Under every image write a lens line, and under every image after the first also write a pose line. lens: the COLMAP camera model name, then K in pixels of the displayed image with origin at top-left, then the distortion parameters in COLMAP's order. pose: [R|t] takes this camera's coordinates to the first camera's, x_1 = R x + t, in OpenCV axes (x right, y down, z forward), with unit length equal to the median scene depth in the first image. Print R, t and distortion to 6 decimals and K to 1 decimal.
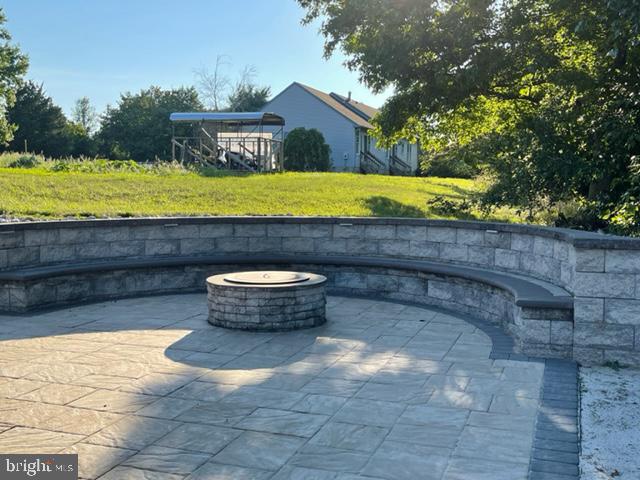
lens RADIAL K [[722.1, 0, 319.9], [0, 722.1, 242.2], [0, 0, 1]] dist [0.063046, 0.000000]
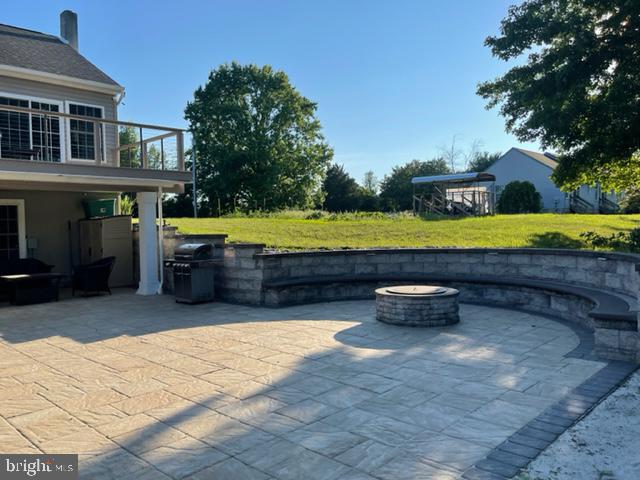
lens RADIAL K [[510.2, 0, 320.1], [0, 510.2, 238.6], [0, 0, 1]] dist [0.063002, -0.059796]
pose [[0.903739, -0.015769, -0.427793, 0.174626], [-0.007387, 0.998598, -0.052415, 0.000651], [0.428020, 0.050530, 0.902356, -0.024118]]
